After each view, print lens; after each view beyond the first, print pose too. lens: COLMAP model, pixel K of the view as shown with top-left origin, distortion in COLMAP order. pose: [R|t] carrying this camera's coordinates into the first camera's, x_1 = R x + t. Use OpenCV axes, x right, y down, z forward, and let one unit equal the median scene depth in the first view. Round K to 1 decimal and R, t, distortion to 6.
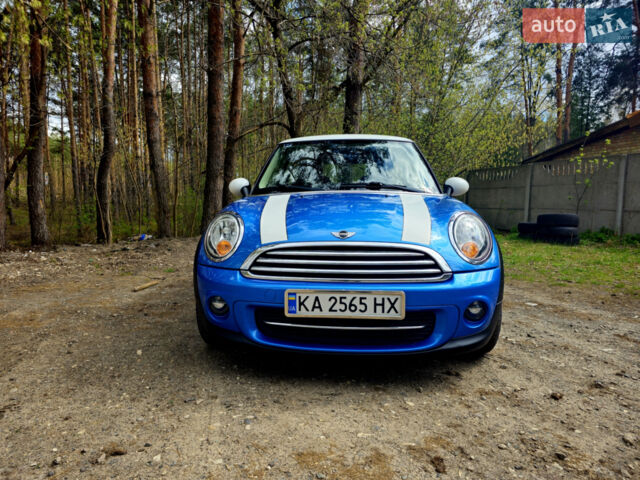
lens RADIAL K [[419.3, 0, 316.1], [0, 419.3, 239.9], [0, 0, 1]] dist [0.030078, -0.003689]
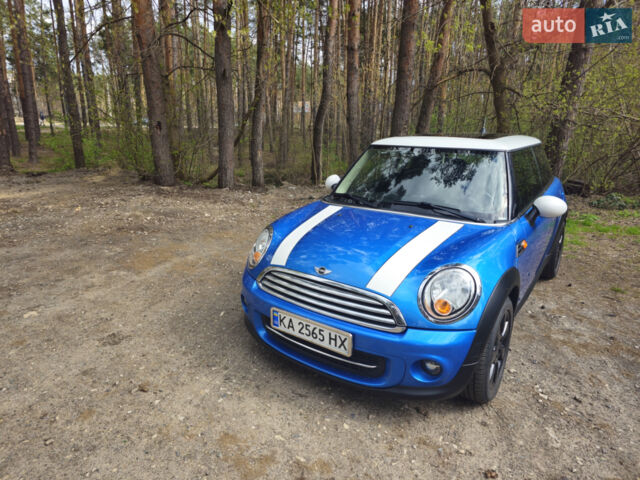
lens RADIAL K [[419.3, 0, 316.1], [0, 419.3, 239.9], [0, 0, 1]] dist [0.030078, -0.003689]
pose [[0.853182, 0.156899, -0.497457, 0.640457], [-0.072899, 0.980195, 0.184128, -0.322703], [0.516494, -0.120830, 0.847723, 0.025067]]
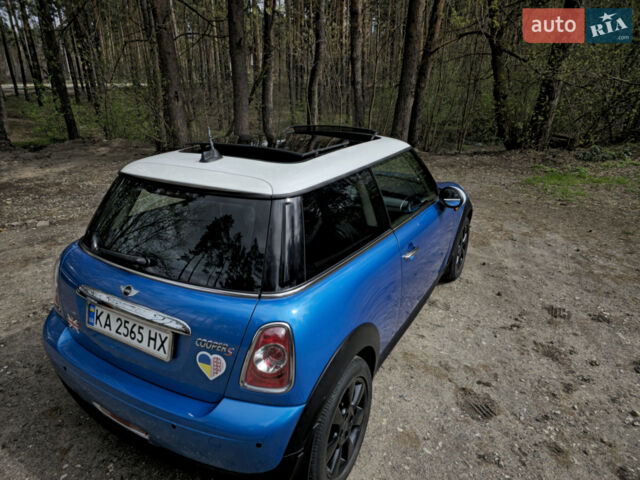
lens RADIAL K [[419.3, 0, 316.1], [0, 419.3, 239.9], [0, 0, 1]] dist [0.030078, -0.003689]
pose [[0.899635, 0.154492, -0.408398, 0.239741], [-0.038110, 0.959527, 0.279026, -0.422155], [0.434976, -0.235458, 0.869112, -0.606804]]
